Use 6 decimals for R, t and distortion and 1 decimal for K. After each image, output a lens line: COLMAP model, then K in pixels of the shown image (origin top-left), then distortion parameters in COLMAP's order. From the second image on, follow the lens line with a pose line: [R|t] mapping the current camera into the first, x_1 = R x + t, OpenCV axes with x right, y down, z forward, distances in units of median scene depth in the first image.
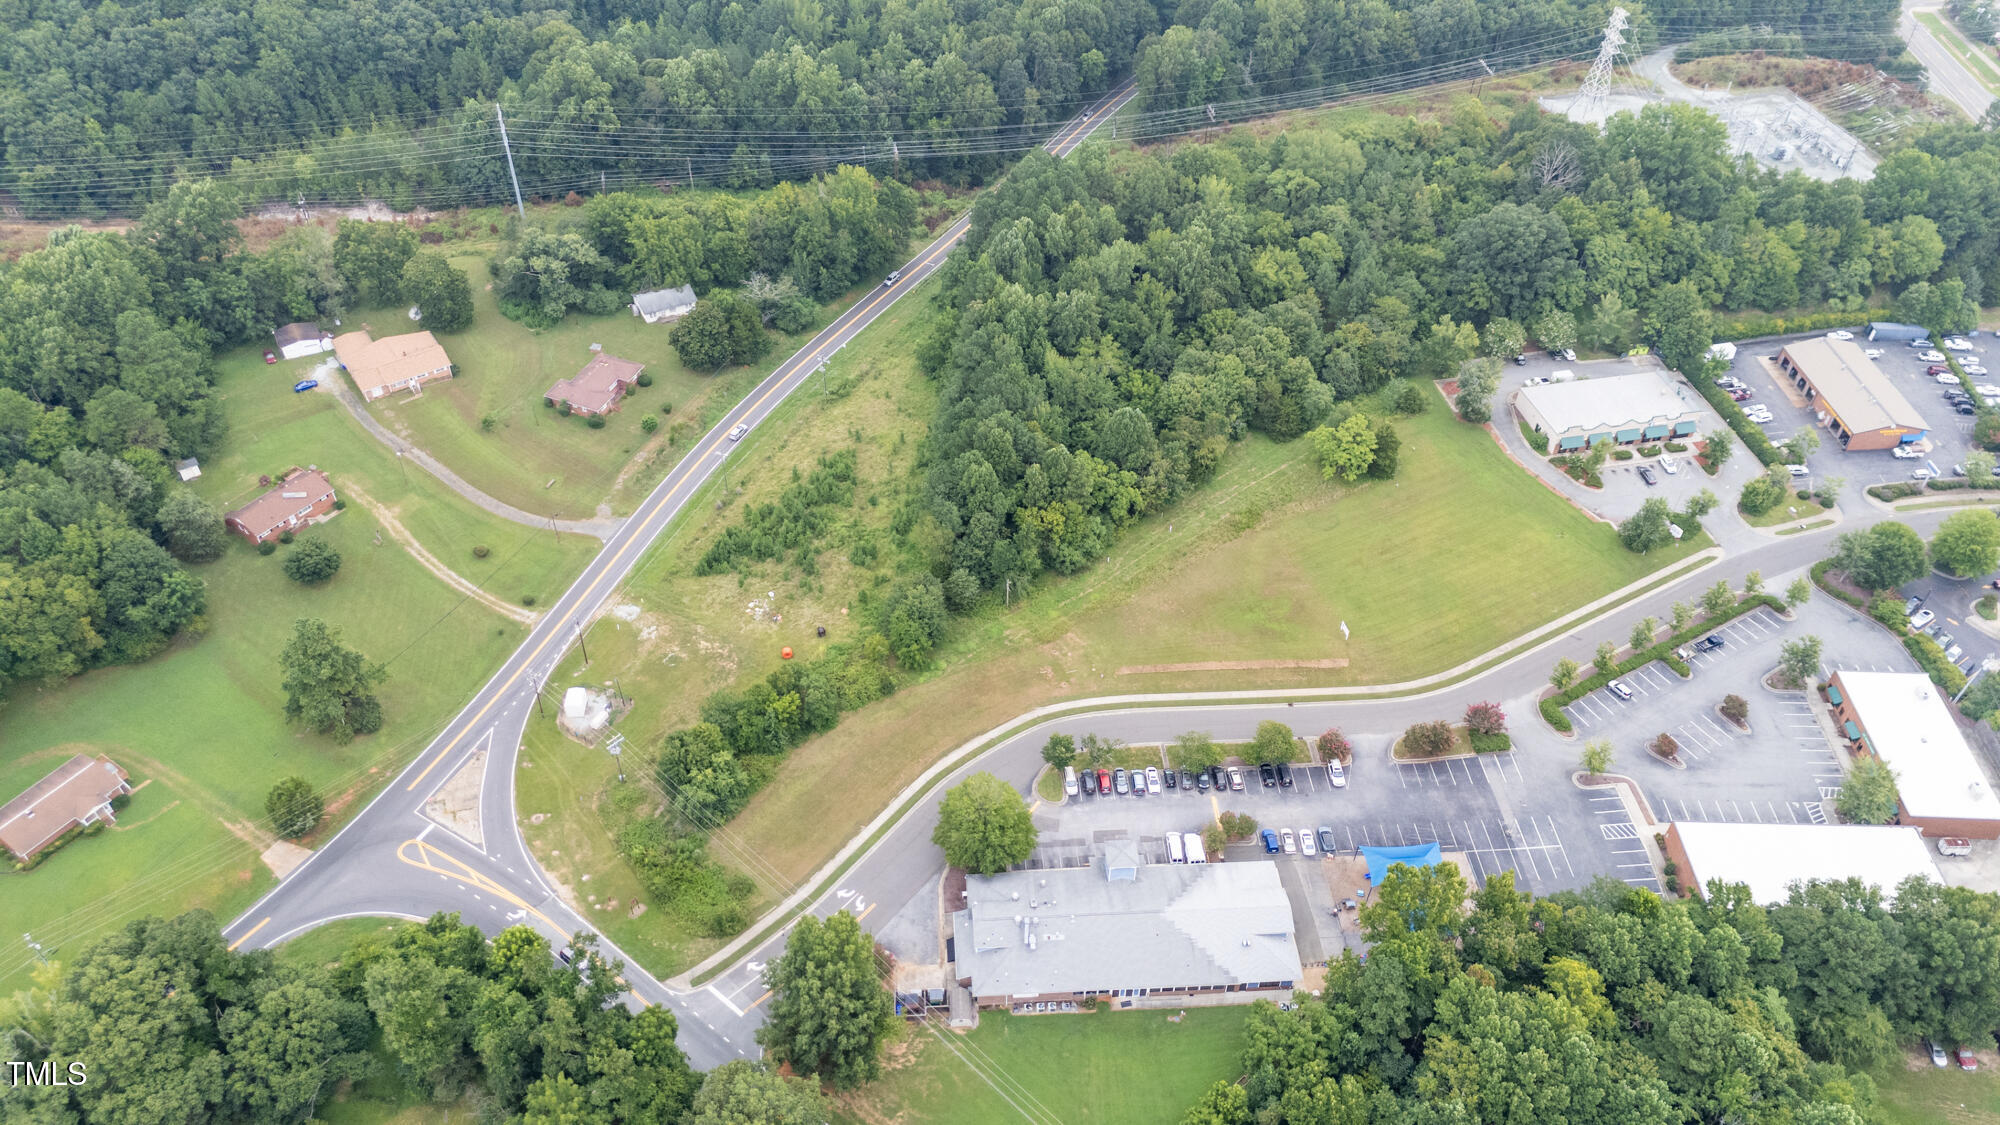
lens RADIAL K [[1468.7, 0, 1000.0], [0, 1468.7, 562.5], [0, 0, 1]] dist [0.071982, -0.073965]
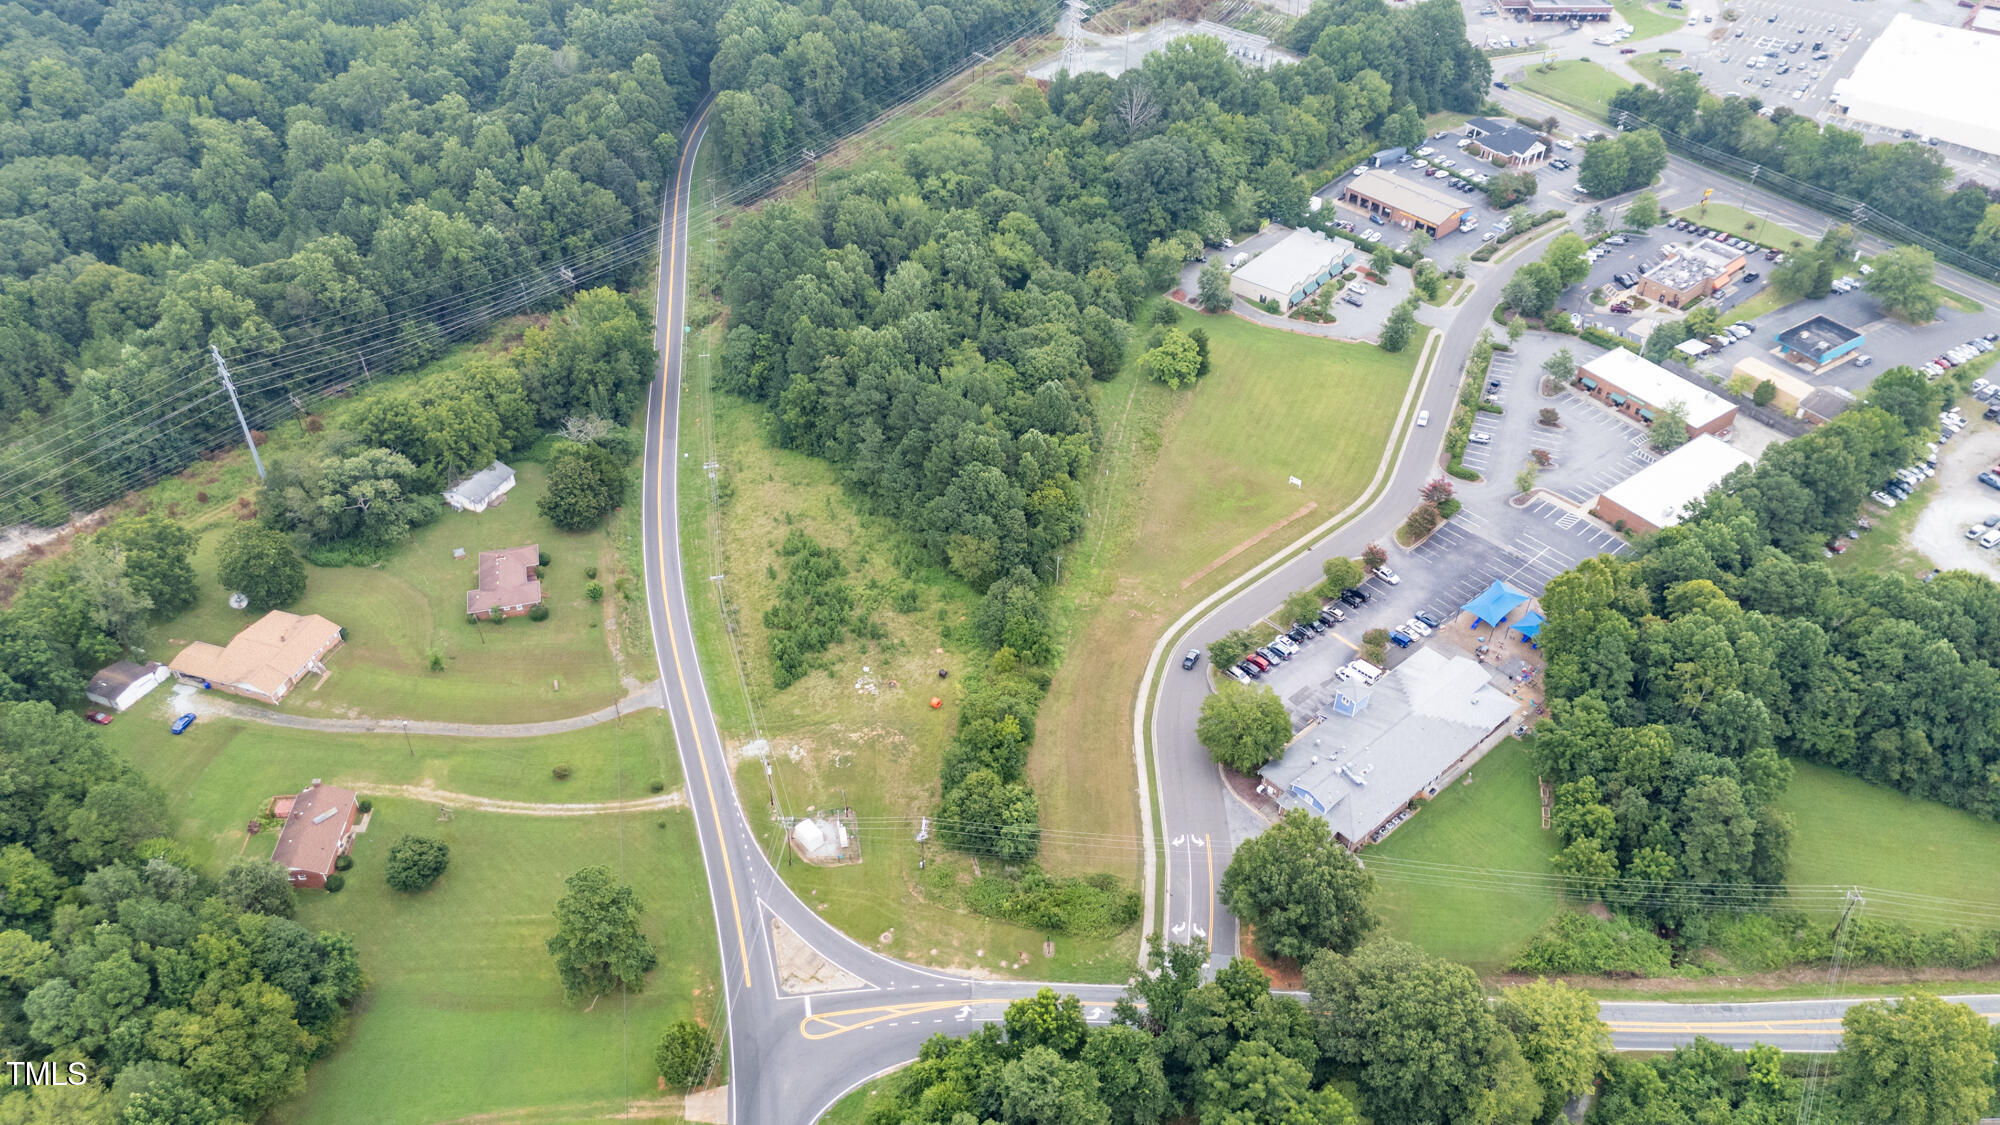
lens RADIAL K [[1468.7, 0, 1000.0], [0, 1468.7, 562.5], [0, 0, 1]] dist [0.071982, -0.073965]
pose [[0.788968, -0.399611, 0.466734, -0.499225], [0.421390, 0.904737, 0.062303, -0.065302], [-0.447168, 0.147522, 0.882201, 0.060466]]
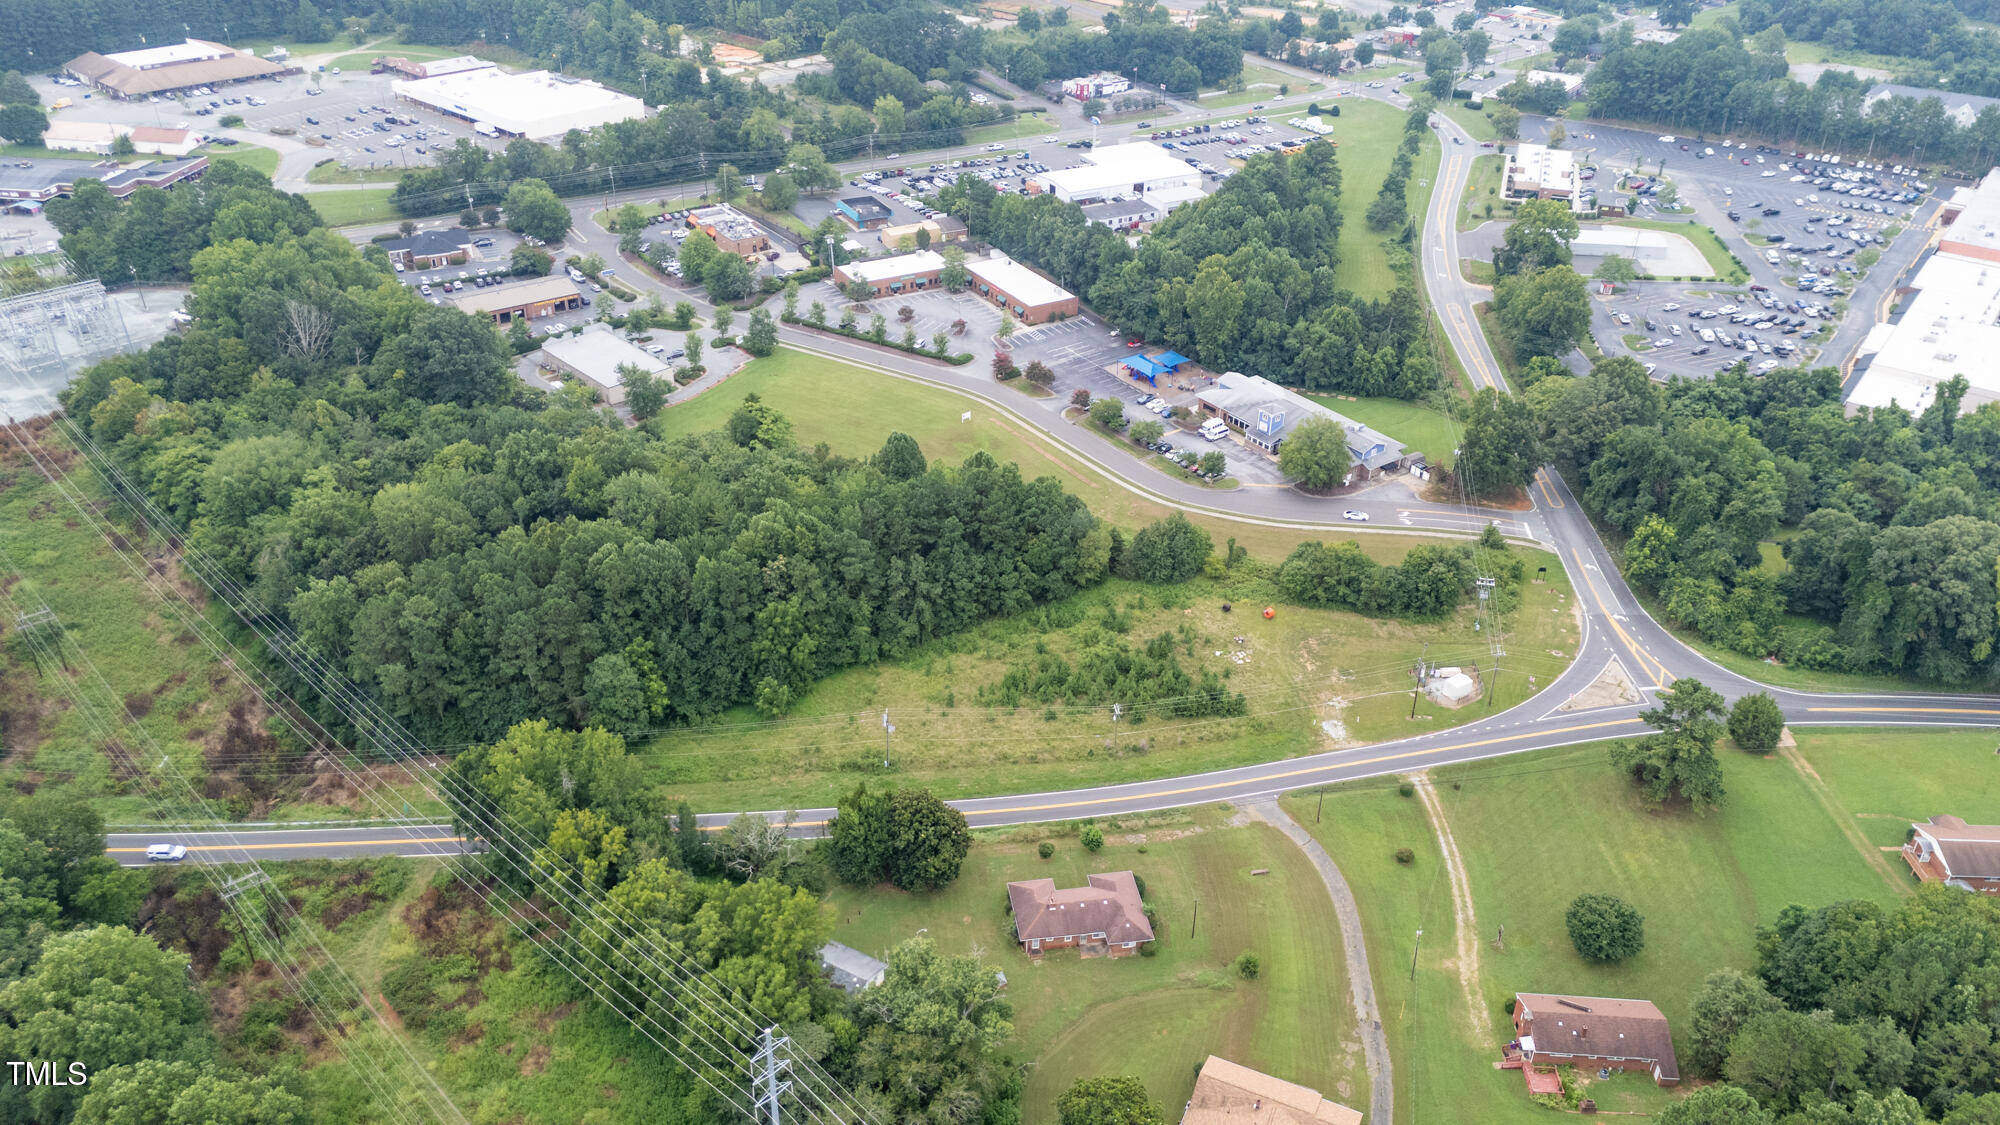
lens RADIAL K [[1468.7, 0, 1000.0], [0, 1468.7, 562.5], [0, 0, 1]] dist [0.071982, -0.073965]
pose [[-0.525734, -0.452014, 0.720616, -0.712504], [0.567073, 0.445210, 0.692977, -0.717724], [-0.634060, 0.772963, 0.022263, 0.976779]]
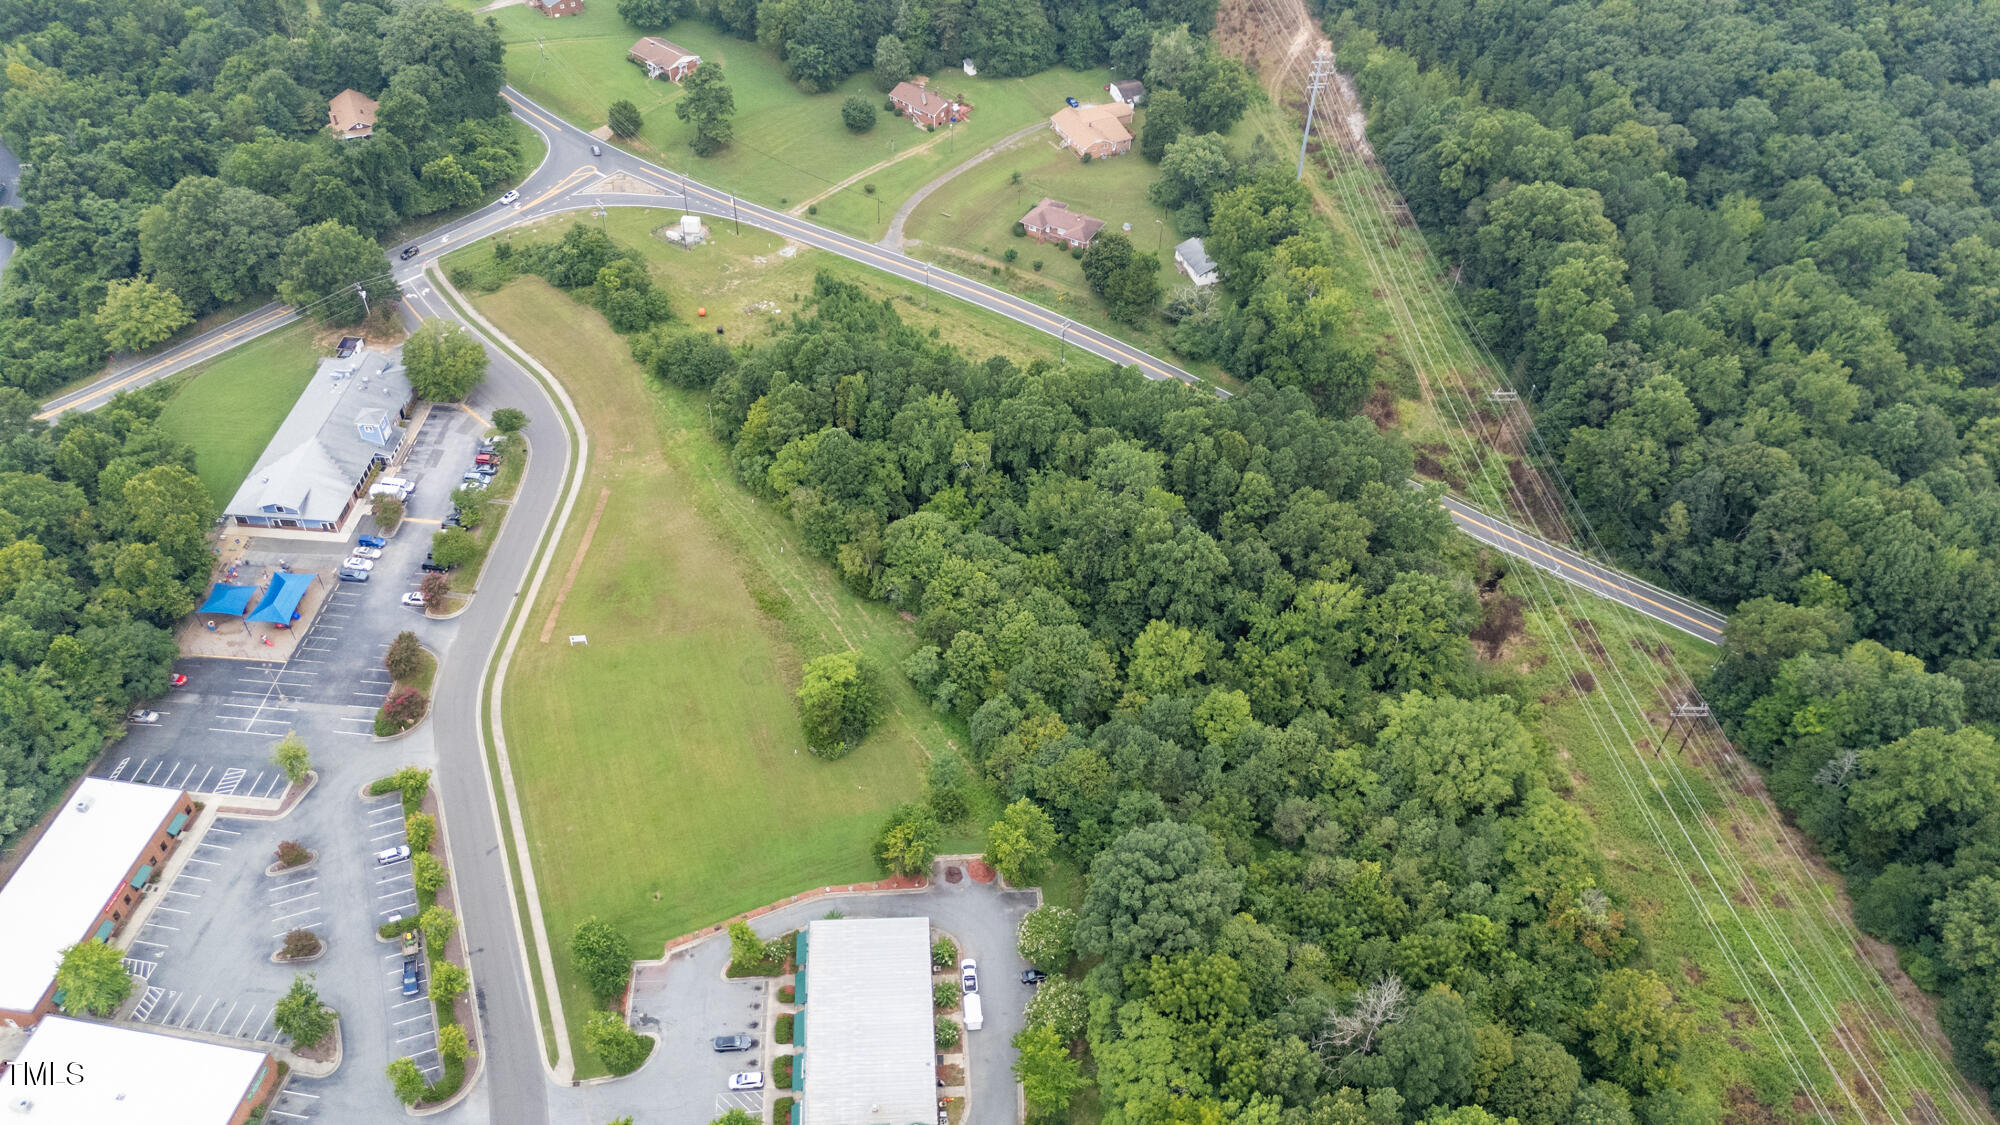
lens RADIAL K [[1468.7, 0, 1000.0], [0, 1468.7, 562.5], [0, 0, 1]] dist [0.071982, -0.073965]
pose [[-0.123834, 0.675811, -0.726598, 0.797101], [-0.705671, 0.454818, 0.543294, -0.636878], [0.697634, 0.580018, 0.420578, 0.706248]]
